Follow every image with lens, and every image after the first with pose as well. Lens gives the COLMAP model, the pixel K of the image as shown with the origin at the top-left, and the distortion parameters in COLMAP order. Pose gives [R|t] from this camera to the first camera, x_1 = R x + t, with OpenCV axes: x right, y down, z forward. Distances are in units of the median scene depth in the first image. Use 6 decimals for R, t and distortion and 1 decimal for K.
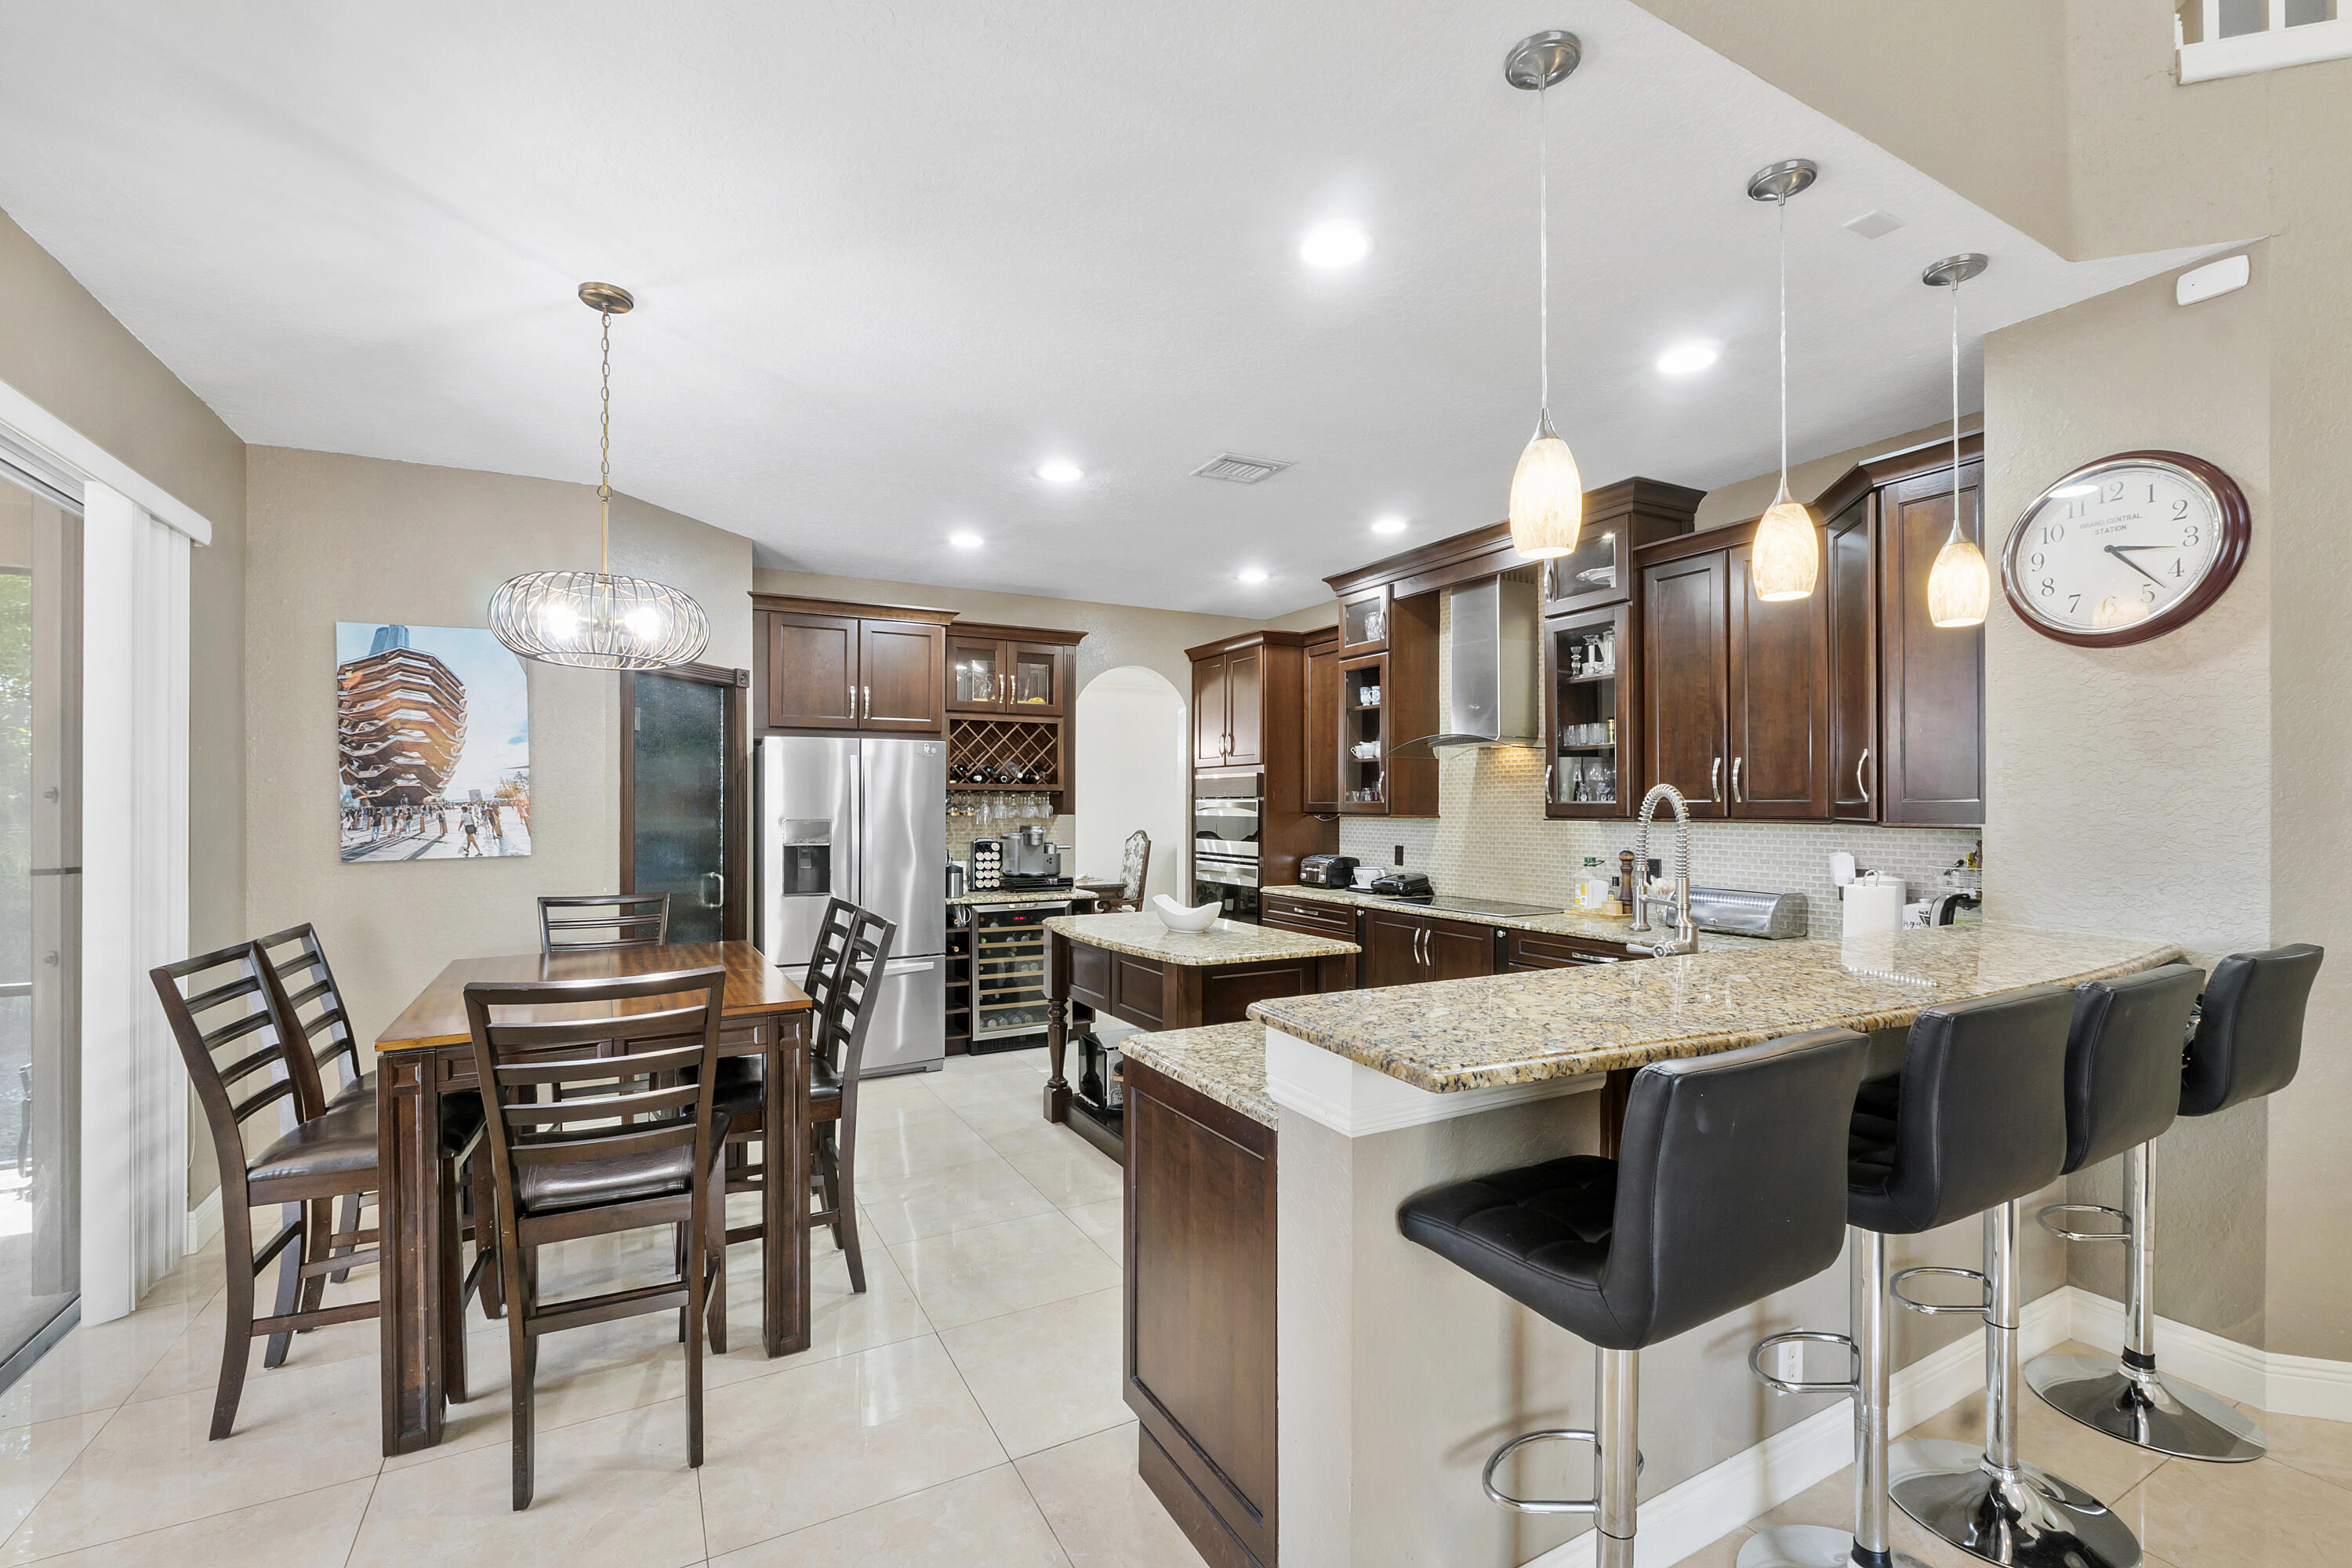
lens RADIAL K [[998.5, 0, 1167.9], [0, 998.5, 805.2], [0, 0, 1]] dist [-0.009771, -0.000394]
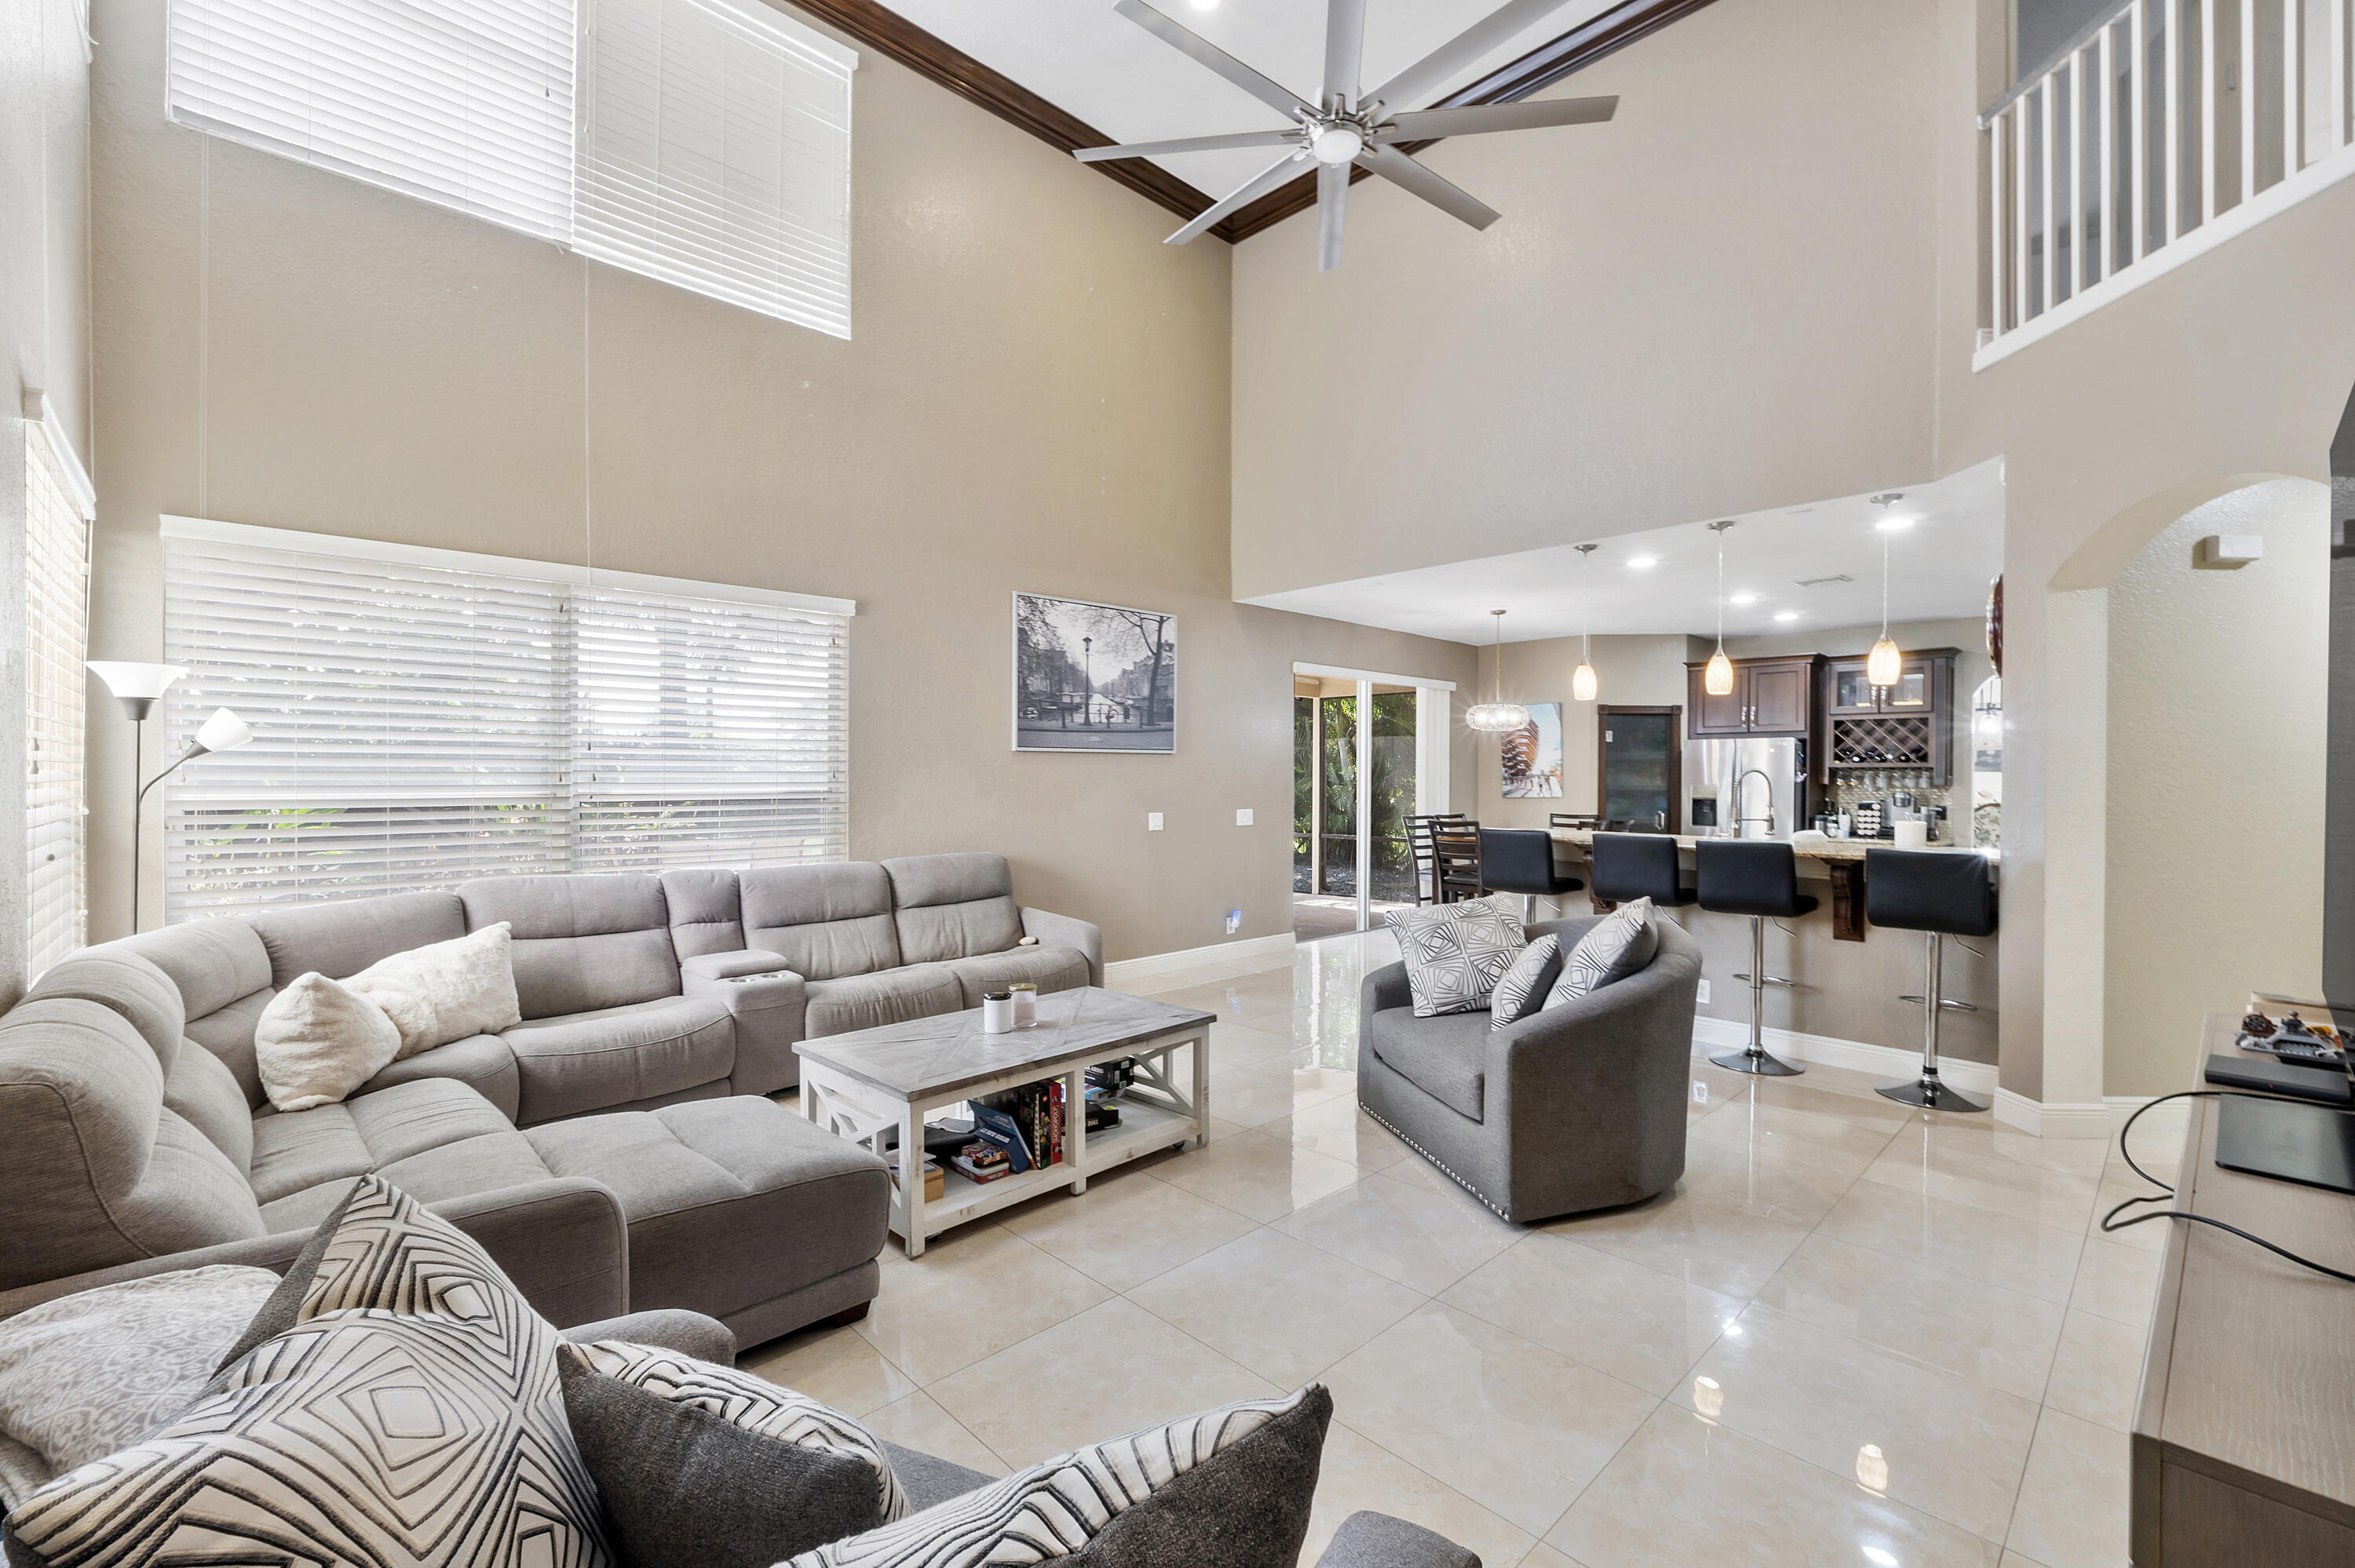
lens RADIAL K [[997.8, 0, 1170.5], [0, 997.8, 778.8], [0, 0, 1]] dist [-0.003208, -0.000421]
pose [[0.262141, 0.008503, -0.964992, 1.453442], [-0.004540, 0.999961, 0.007577, -0.007636], [0.965019, 0.002395, 0.262170, -0.541400]]
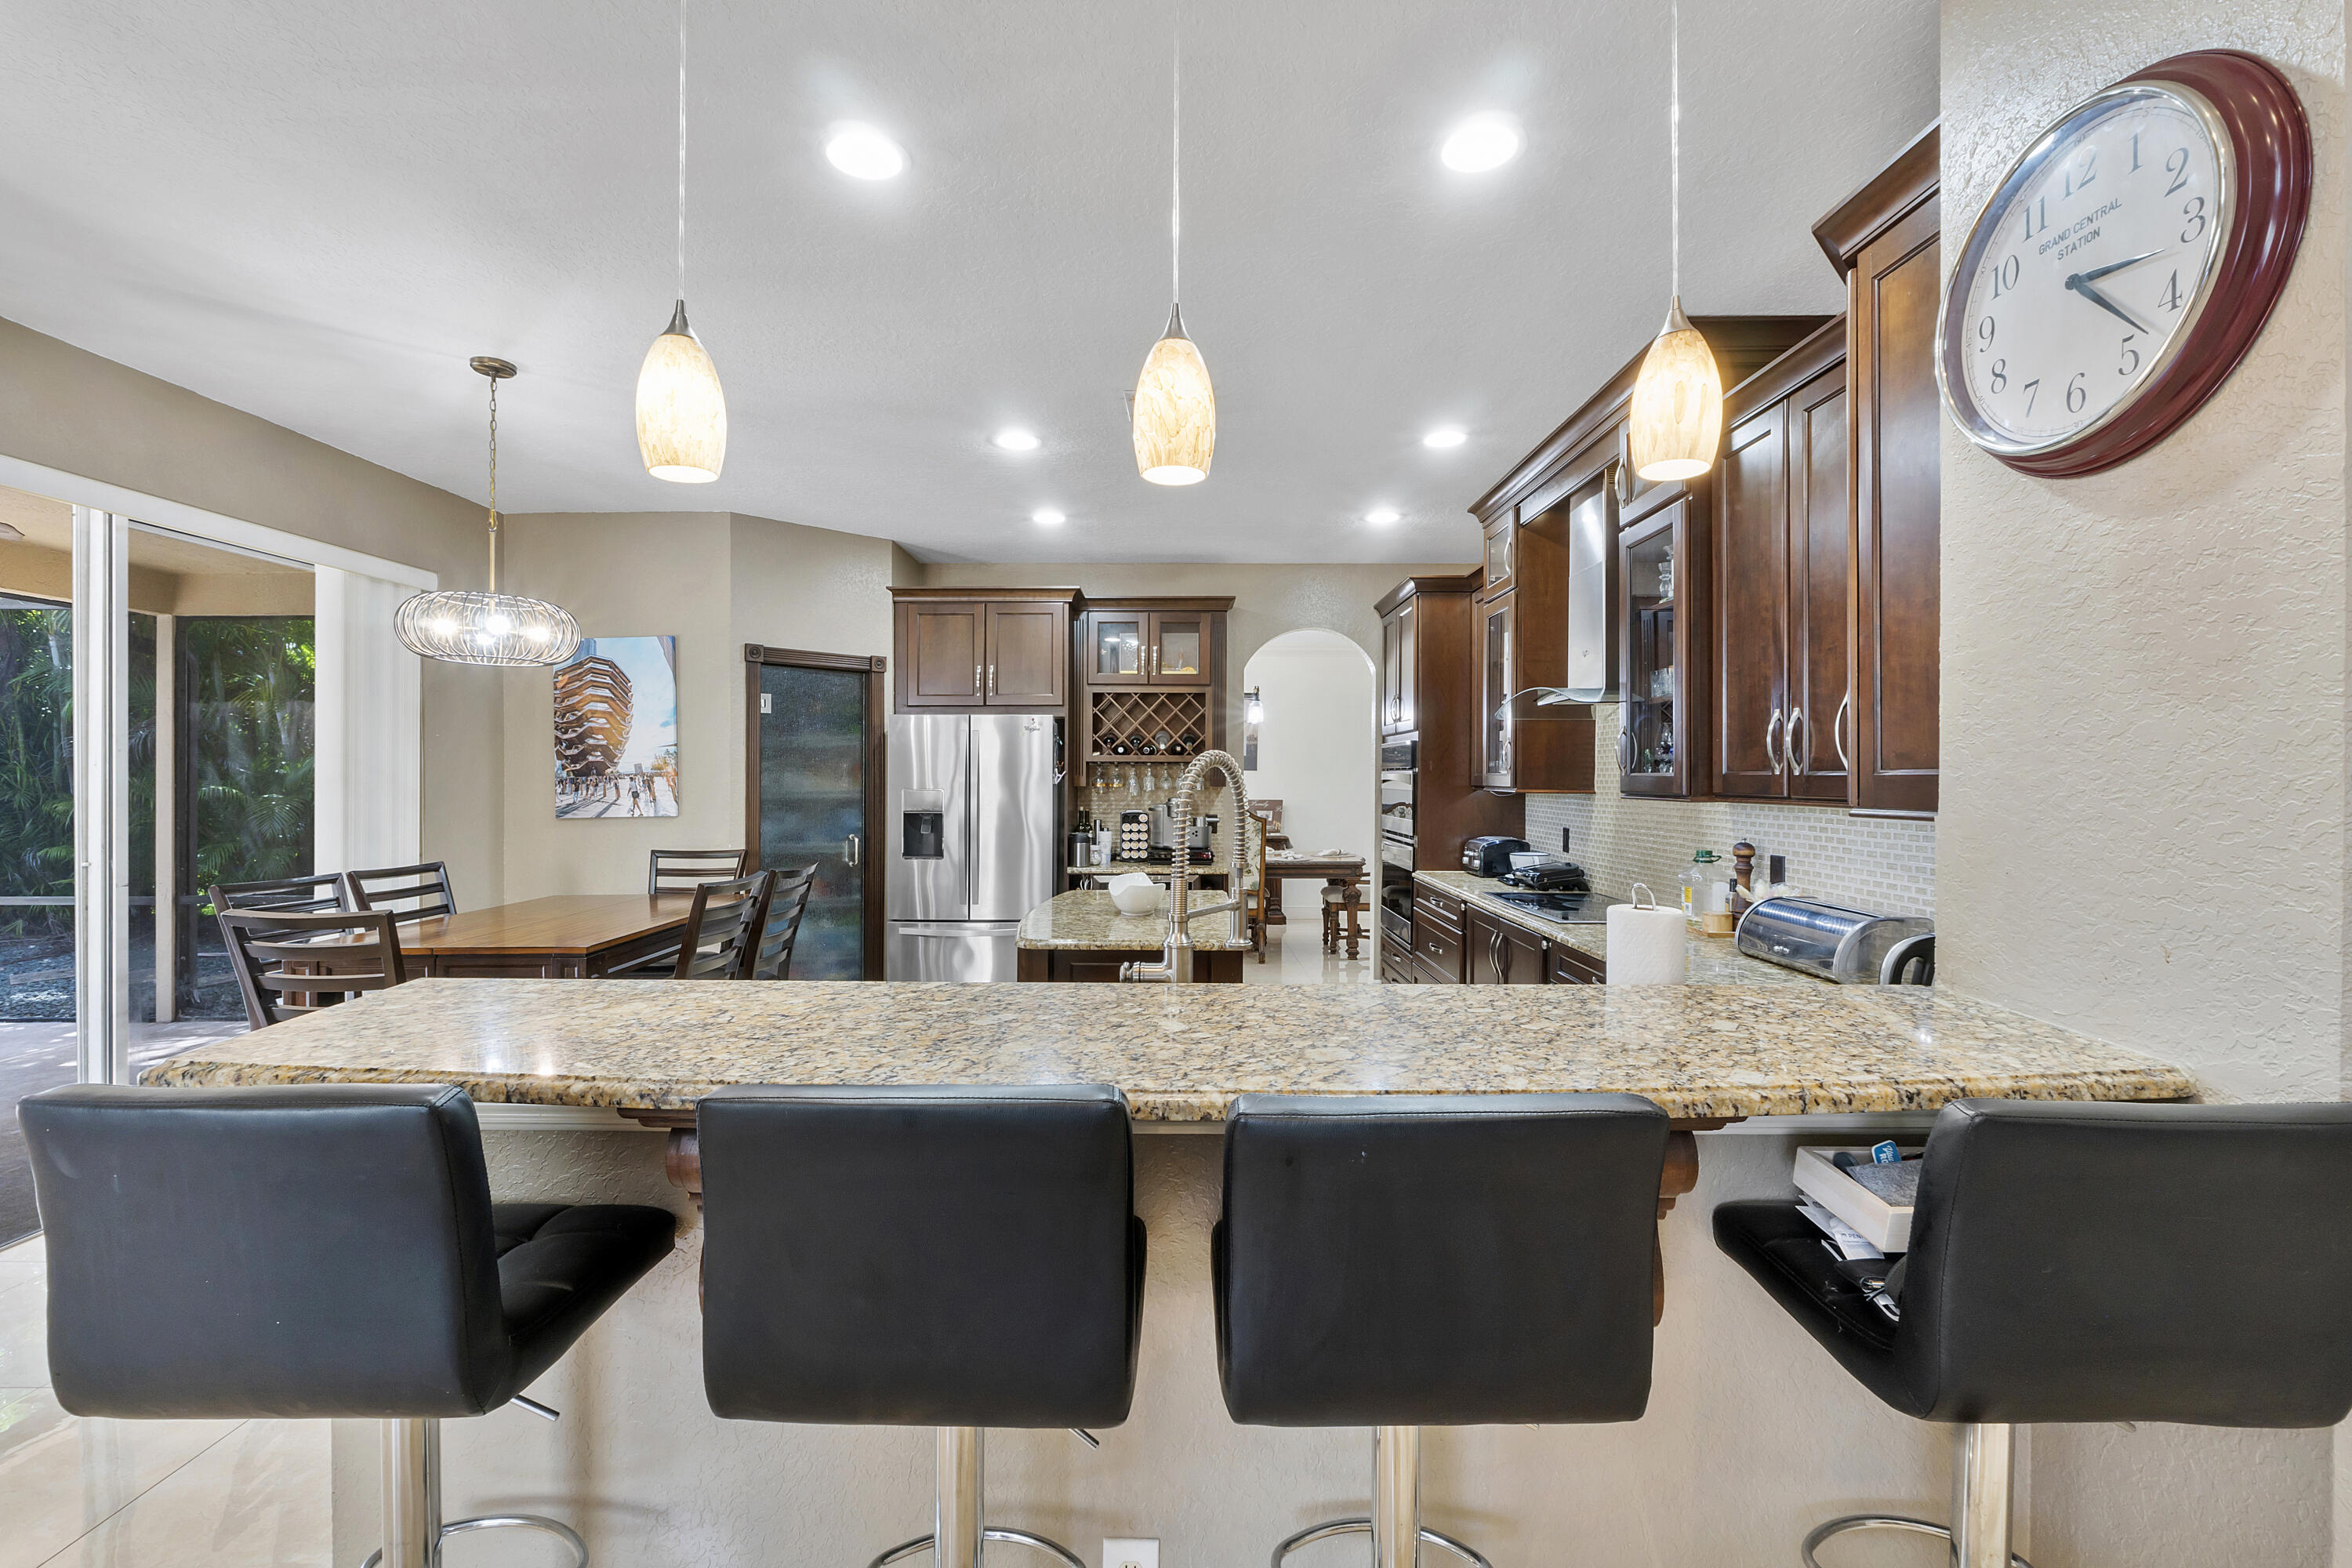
lens RADIAL K [[996.7, 0, 1169.0], [0, 996.7, 778.8], [0, 0, 1]] dist [-0.003208, -0.000421]
pose [[0.876022, 0.003512, -0.482259, 0.514603], [-0.002435, 0.999993, 0.002859, -0.001522], [0.482266, -0.001331, 0.876024, 0.210255]]
